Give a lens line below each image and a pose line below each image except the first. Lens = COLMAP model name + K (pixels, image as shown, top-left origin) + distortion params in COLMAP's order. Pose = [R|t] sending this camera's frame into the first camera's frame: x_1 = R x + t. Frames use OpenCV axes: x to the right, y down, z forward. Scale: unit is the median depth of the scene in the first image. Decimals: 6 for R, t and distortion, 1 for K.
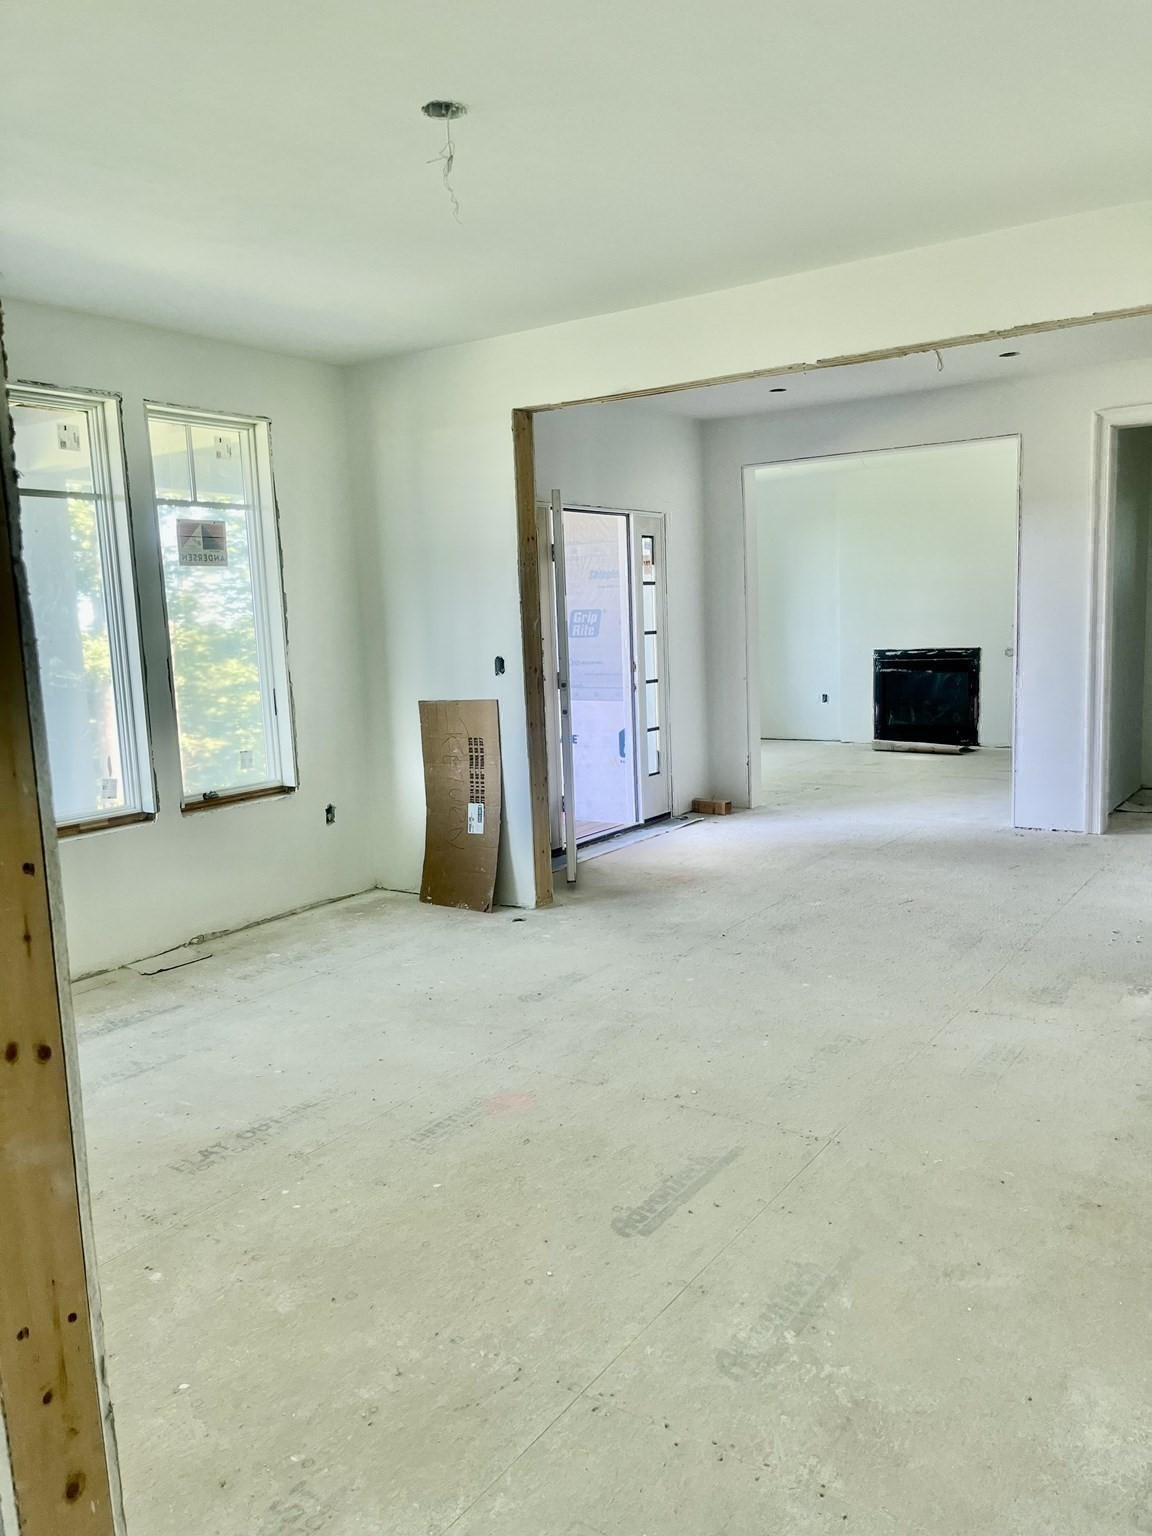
lens RADIAL K [[1180.0, 0, 579.2], [0, 1180.0, 769.6], [0, 0, 1]] dist [0.047572, -0.049179]
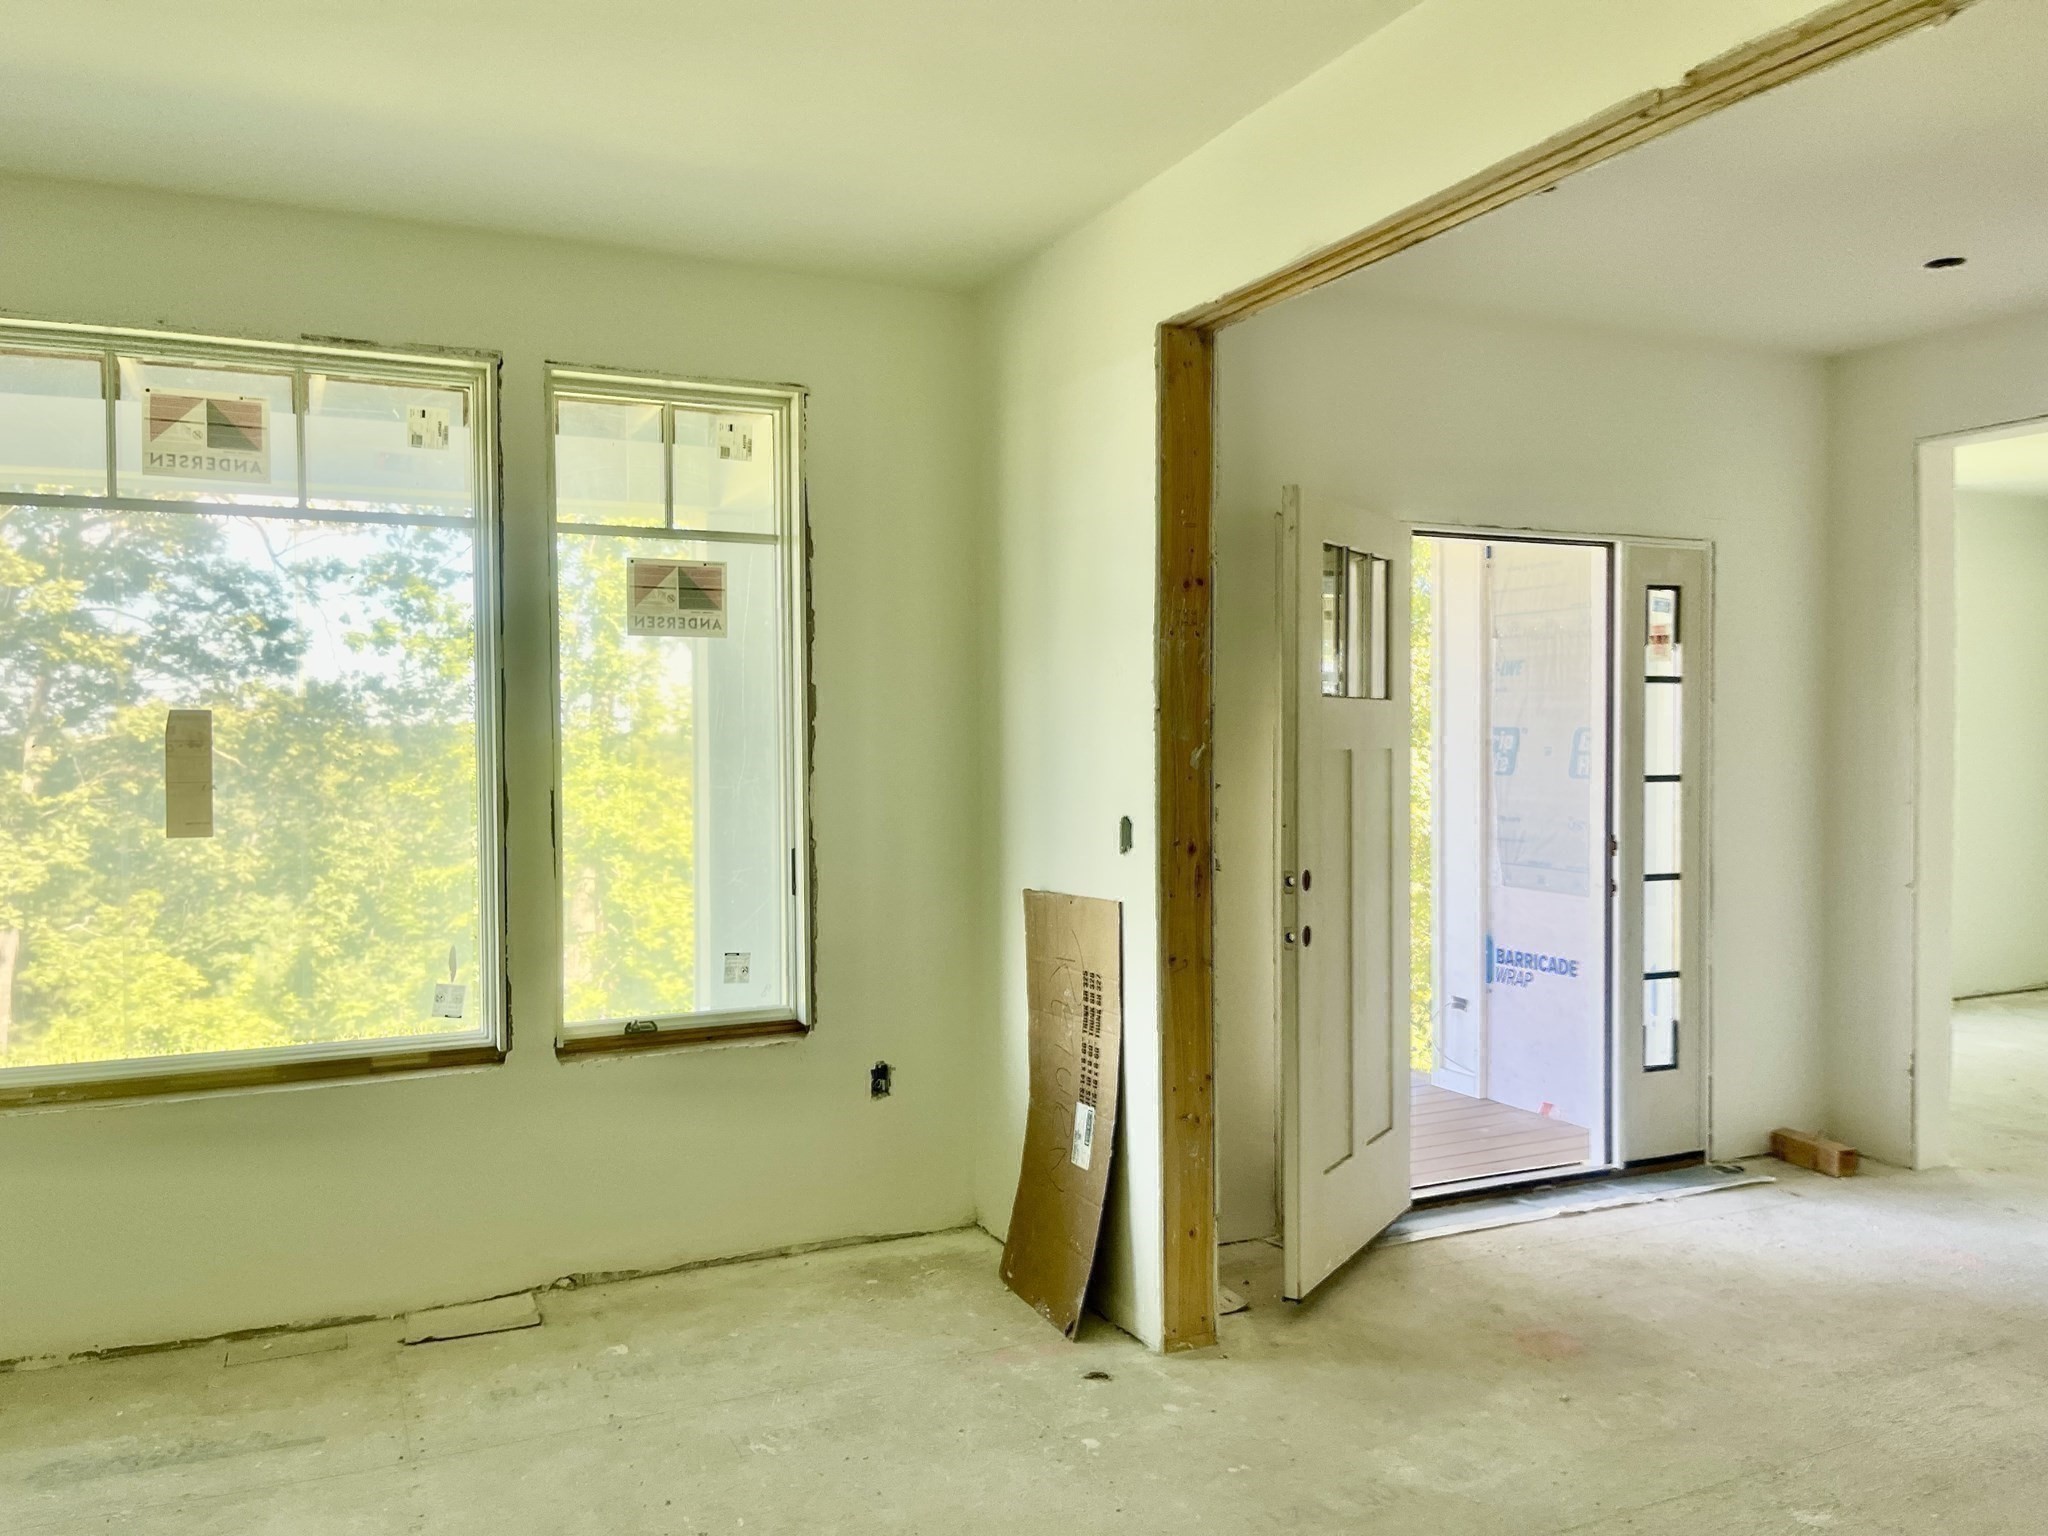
lens RADIAL K [[1573.3, 0, 1022.4], [0, 1573.3, 765.7], [0, 0, 1]] dist [0.047572, -0.049179]
pose [[0.857927, 0.044085, -0.511877, 0.236268], [-0.096121, 0.992493, -0.075625, -0.063955], [0.504701, 0.114083, 0.855723, 0.417057]]
